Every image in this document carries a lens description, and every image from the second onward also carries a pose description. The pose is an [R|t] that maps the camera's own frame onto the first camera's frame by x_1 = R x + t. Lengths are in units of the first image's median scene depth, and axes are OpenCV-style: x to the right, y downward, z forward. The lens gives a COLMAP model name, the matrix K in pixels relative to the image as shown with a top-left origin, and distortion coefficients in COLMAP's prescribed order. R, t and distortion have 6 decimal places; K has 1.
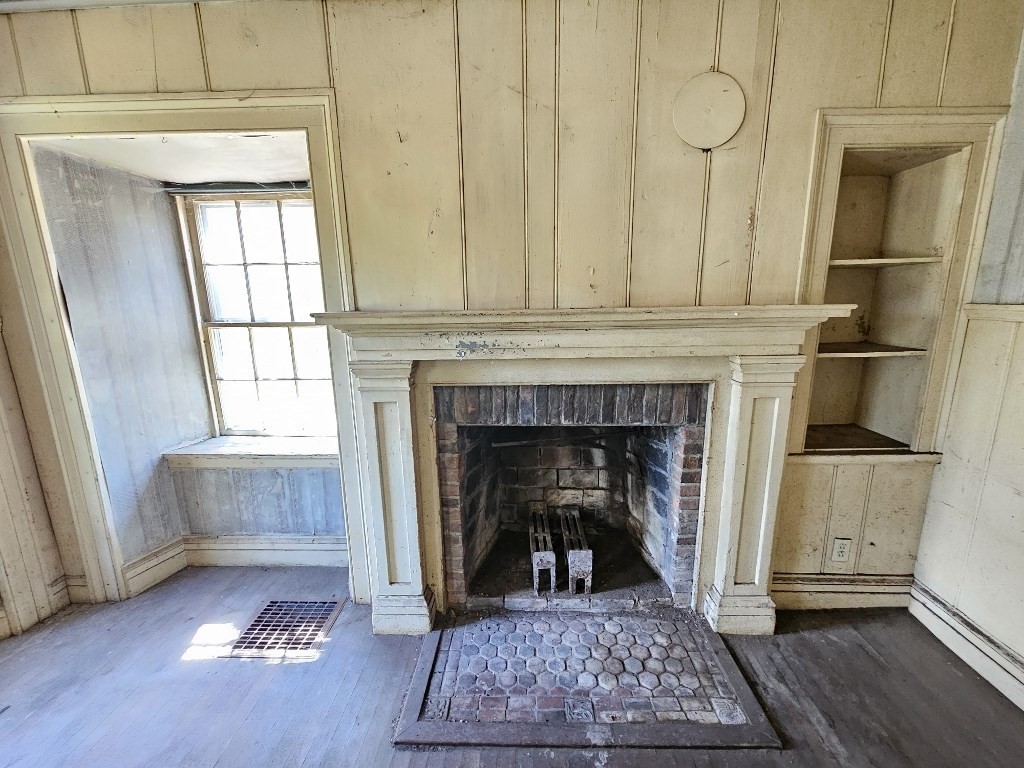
lens RADIAL K [[416.8, 0, 514.3], [0, 416.8, 386.9], [0, 0, 1]] dist [-0.001068, -0.000083]
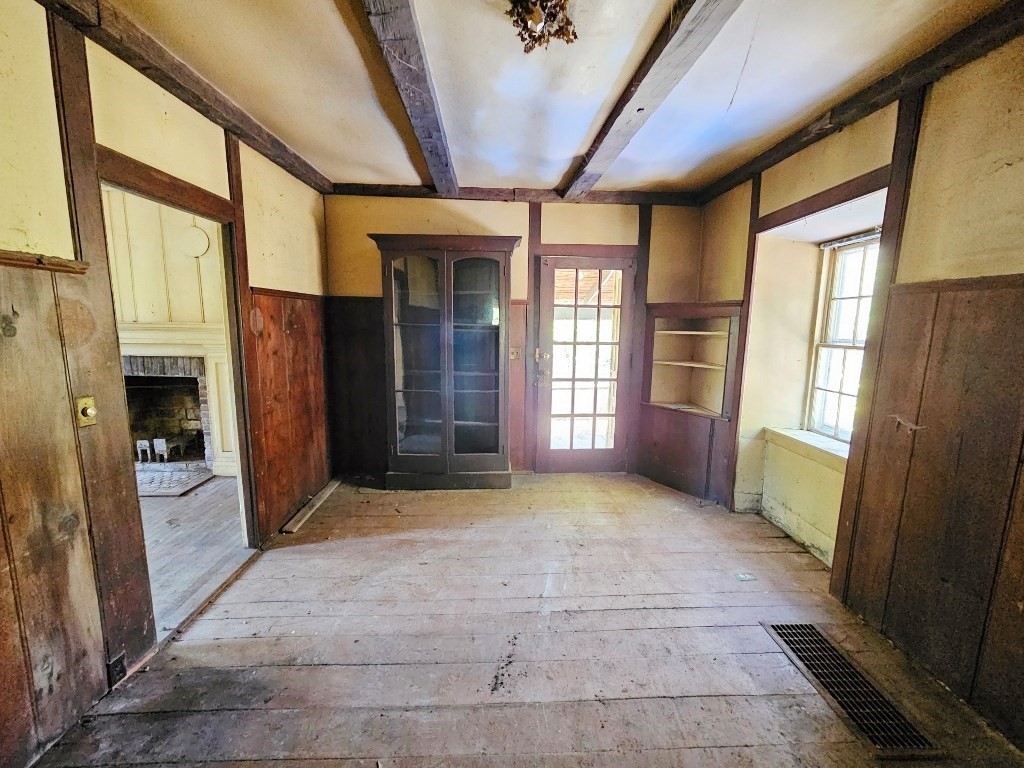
lens RADIAL K [[439.8, 0, 514.9], [0, 439.8, 386.9], [0, 0, 1]] dist [-0.001576, -0.000163]
pose [[0.996430, 0.024434, 0.080807, 1.781622], [-0.019837, 0.998165, -0.057209, 0.232388], [-0.082056, 0.055402, 0.995087, -1.355893]]
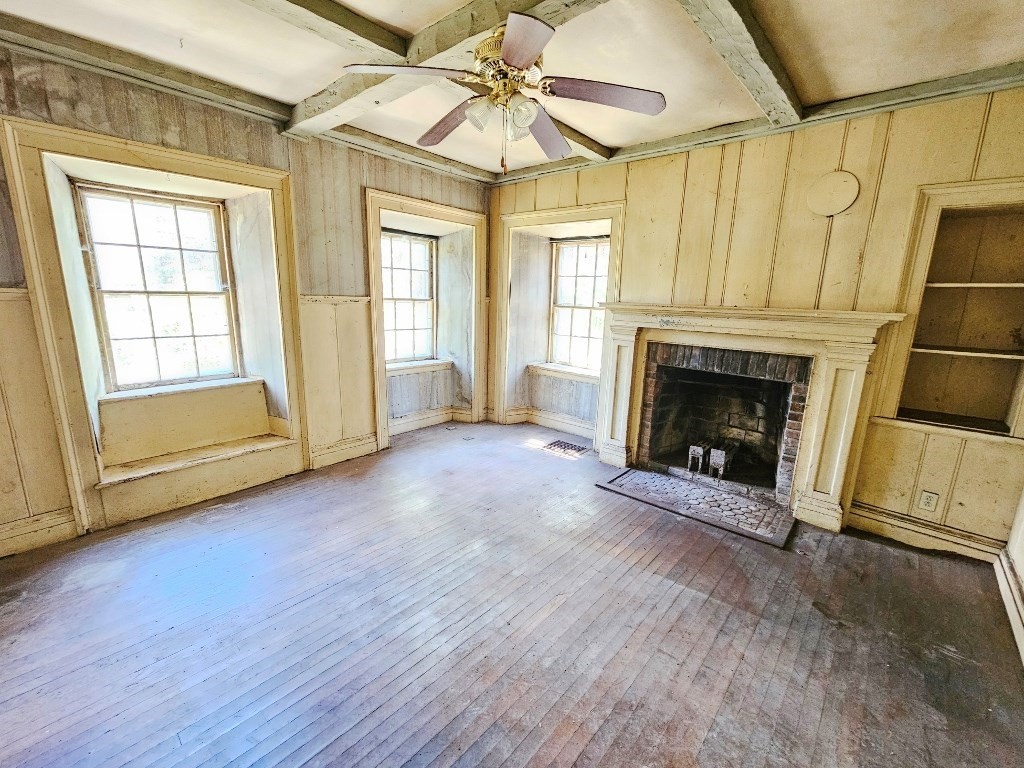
lens RADIAL K [[430.8, 0, 511.4], [0, 430.8, 386.4], [0, 0, 1]] dist [0.000318, -0.000440]
pose [[0.770308, 0.170123, -0.614560, 0.561692], [-0.167699, 0.983877, 0.062158, 0.176224], [0.615226, 0.055180, 0.786417, -0.935849]]
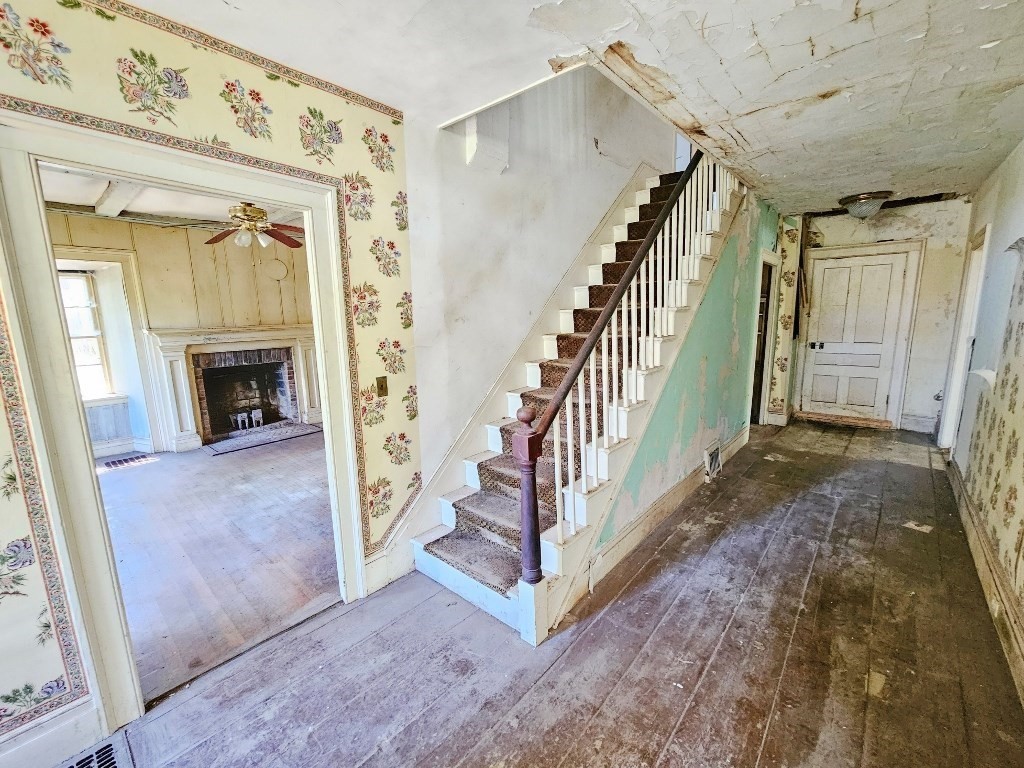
lens RADIAL K [[430.8, 0, 511.4], [0, 430.8, 386.4], [0, 0, 1]] dist [0.000318, -0.000440]
pose [[0.636345, -0.130624, 0.760265, -0.987406], [0.166983, 0.985517, 0.029560, 0.453834], [-0.753115, 0.108141, 0.648940, -2.327464]]
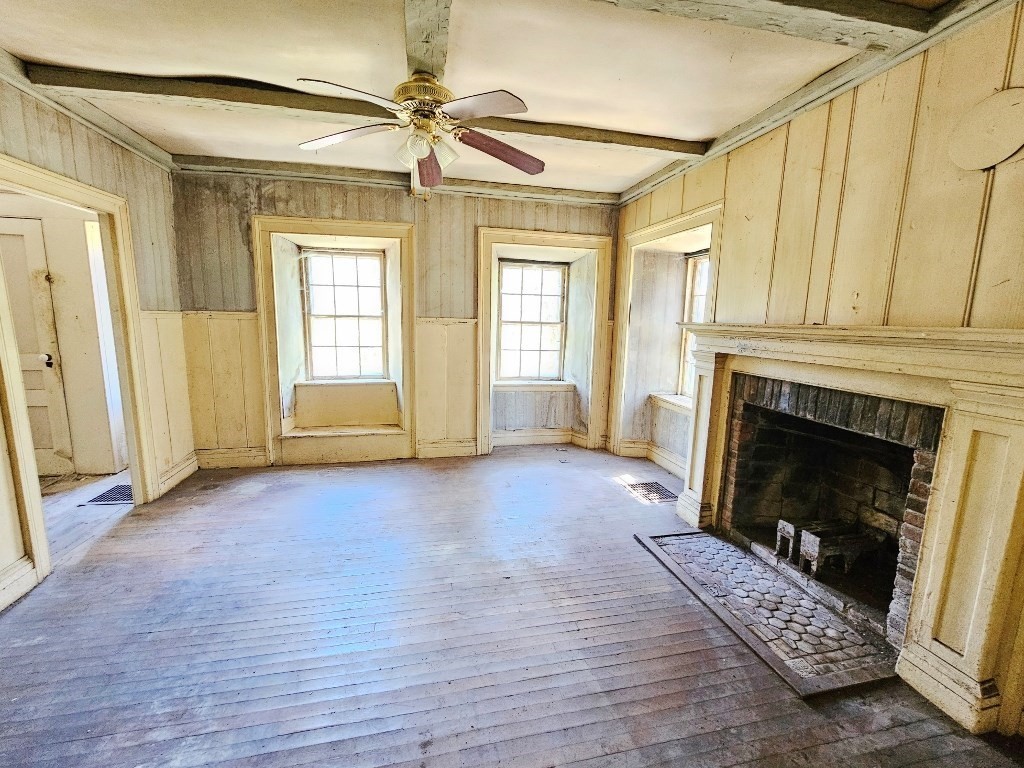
lens RADIAL K [[428.0, 0, 510.2], [0, 428.0, 387.3], [0, 0, 1]] dist [-0.001175, -0.000323]
pose [[0.248451, 0.175029, -0.952700, 1.044977], [-0.220392, 0.967957, 0.120357, 0.041306], [0.943239, 0.180064, 0.279065, -0.198925]]
